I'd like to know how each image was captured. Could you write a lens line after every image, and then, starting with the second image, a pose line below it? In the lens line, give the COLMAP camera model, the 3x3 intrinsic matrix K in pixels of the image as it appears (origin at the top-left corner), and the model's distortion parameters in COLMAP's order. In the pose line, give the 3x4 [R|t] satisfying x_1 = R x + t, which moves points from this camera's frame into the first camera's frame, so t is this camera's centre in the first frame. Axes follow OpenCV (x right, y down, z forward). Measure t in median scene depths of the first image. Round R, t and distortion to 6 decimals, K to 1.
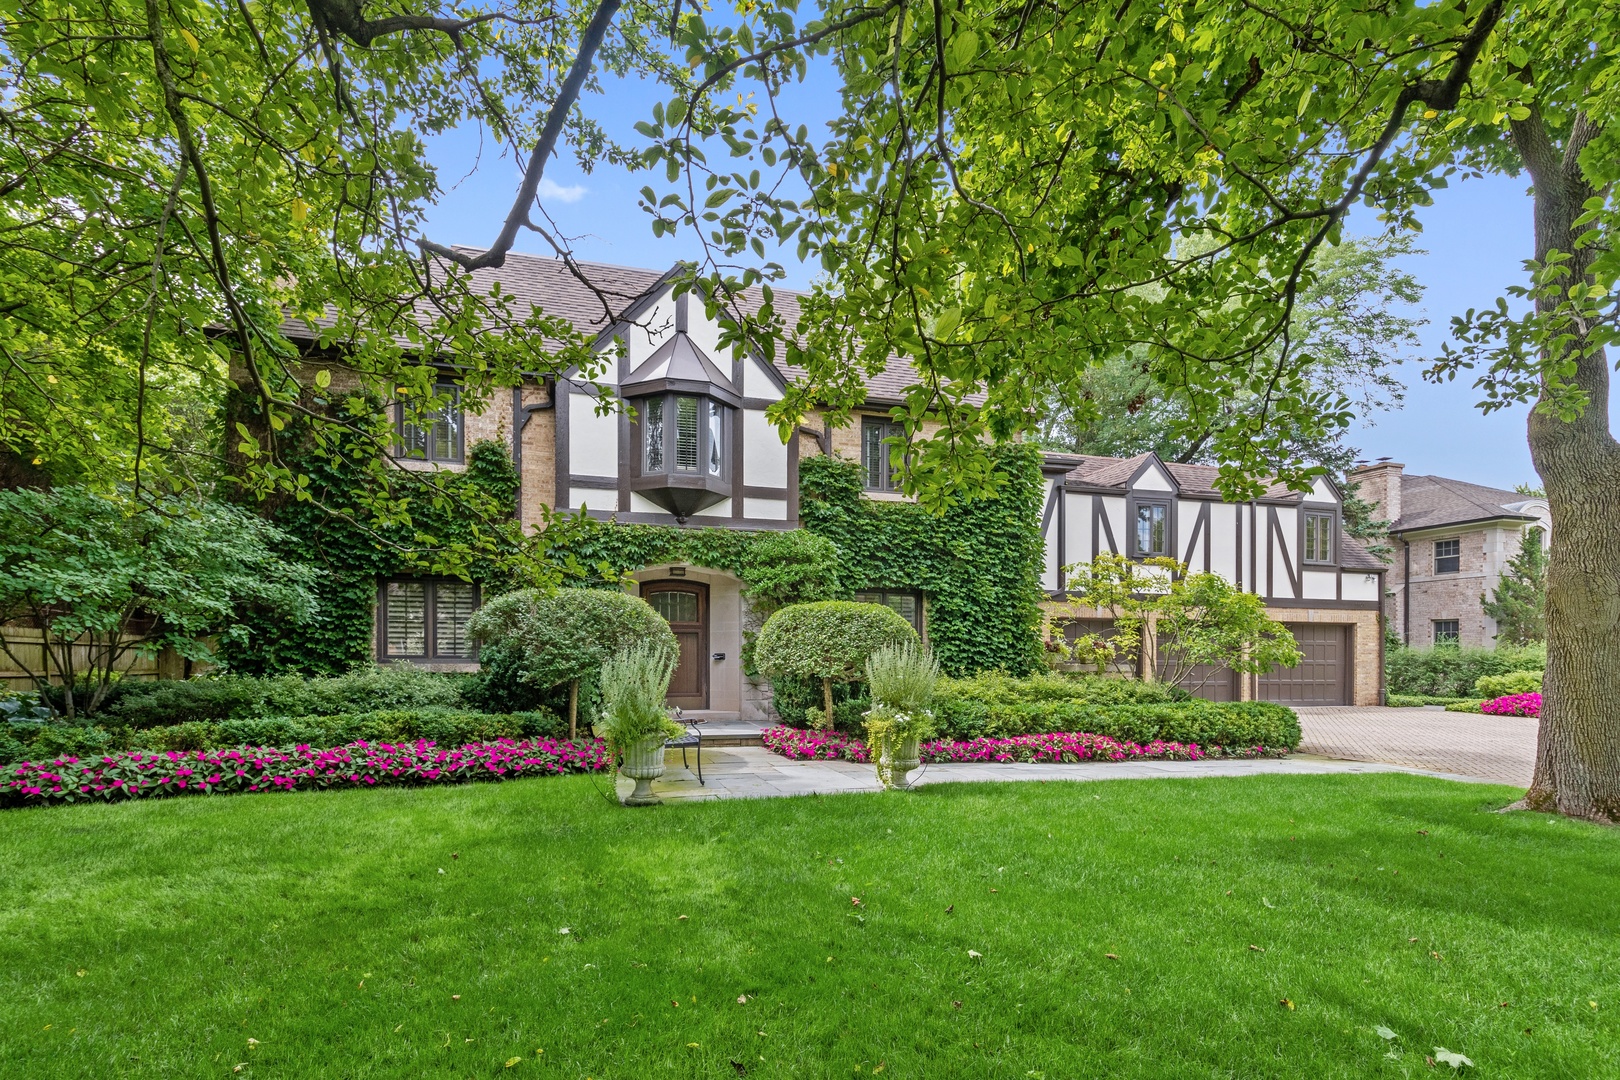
lens RADIAL K [[780.7, 0, 782.8], [0, 780.7, 673.6], [0, 0, 1]] dist [0.000365, 0.001015]
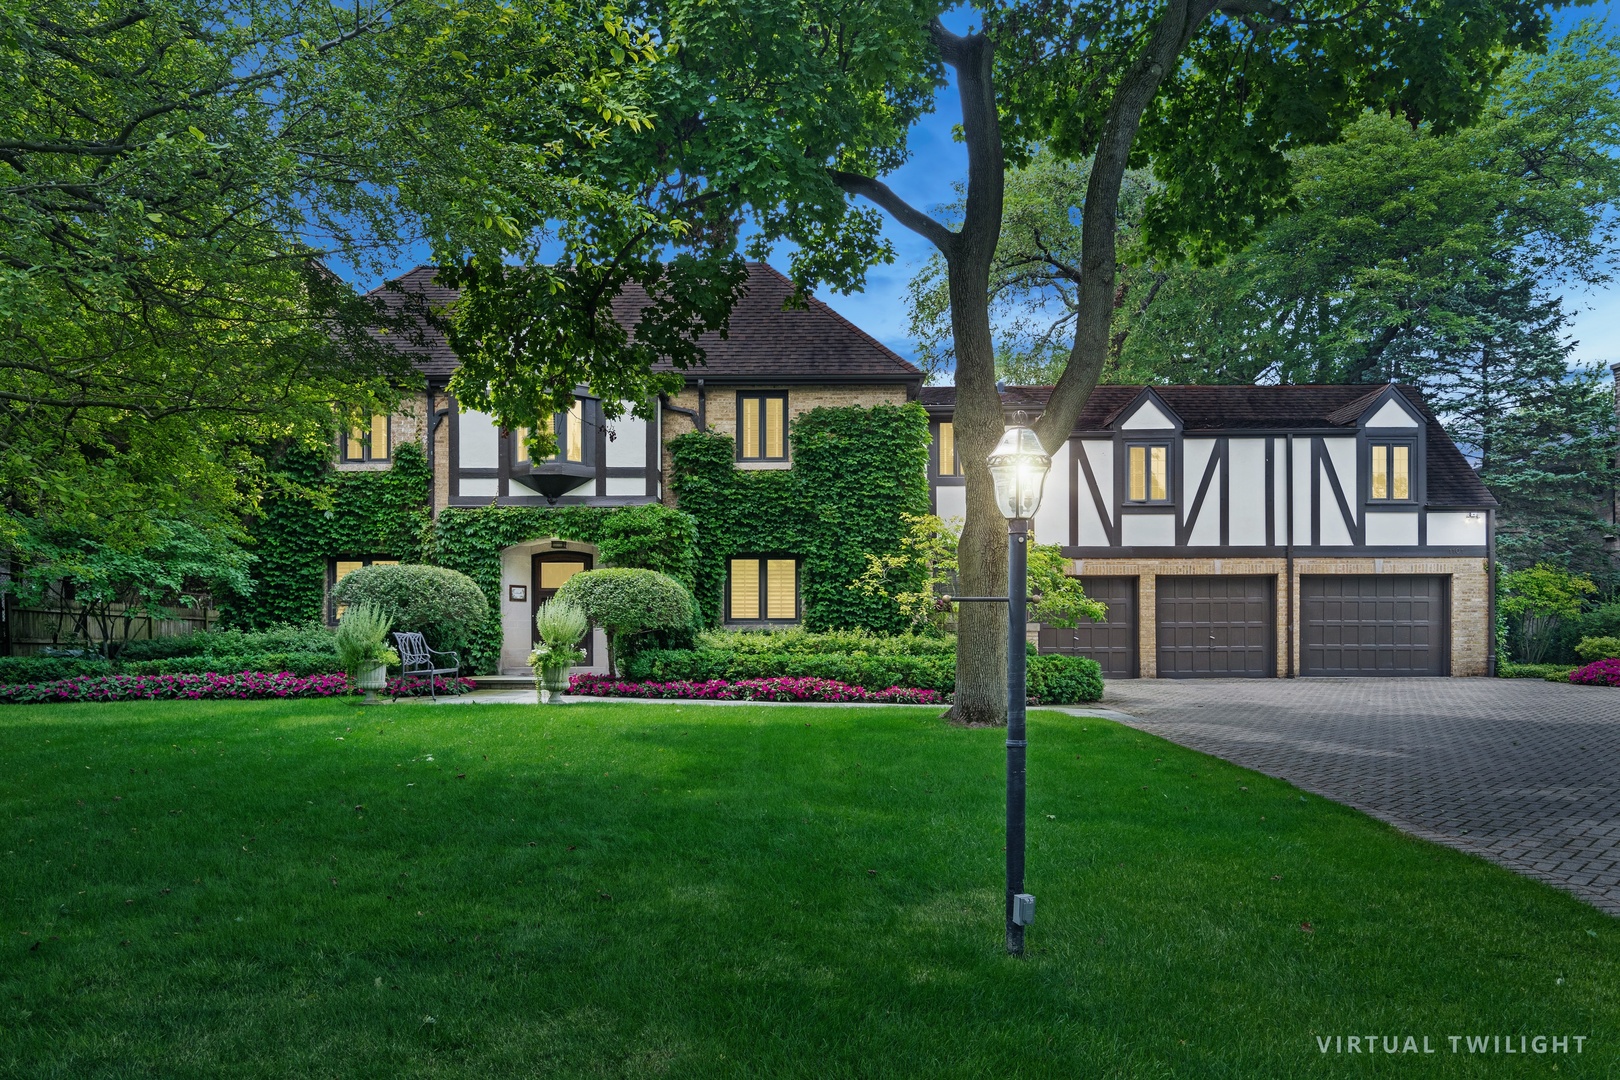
lens RADIAL K [[1106.0, 0, 820.8], [0, 1106.0, 666.2], [0, 0, 1]] dist [-0.007350, 0.007400]
pose [[0.959930, -0.000546, -0.280240, 0.704936], [0.000982, 0.999999, 0.001414, 0.047040], [0.280239, -0.001633, 0.959929, -0.460623]]
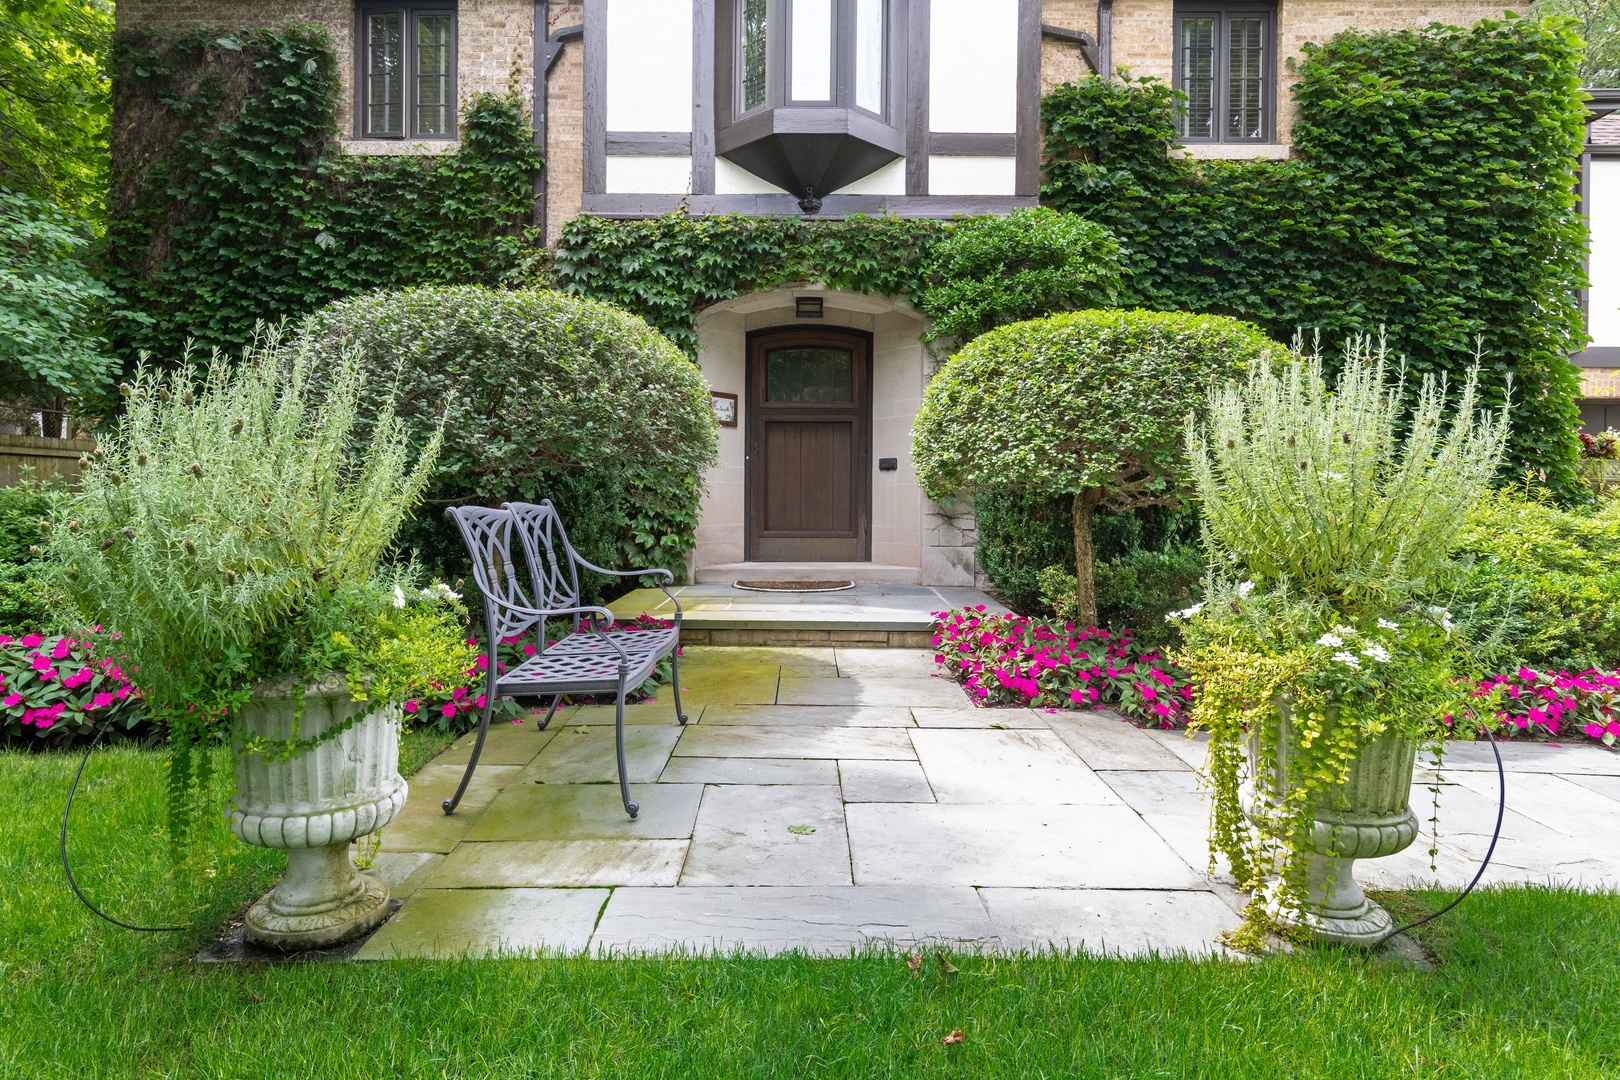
lens RADIAL K [[890.7, 0, 815.4], [0, 890.7, 510.9], [0, 0, 1]] dist [0.000393, -0.000919]
pose [[0.961427, 0.008828, -0.274917, 0.042202], [-0.008513, 0.999961, 0.002340, 0.009811], [0.274927, 0.000090, 0.961465, 0.412014]]
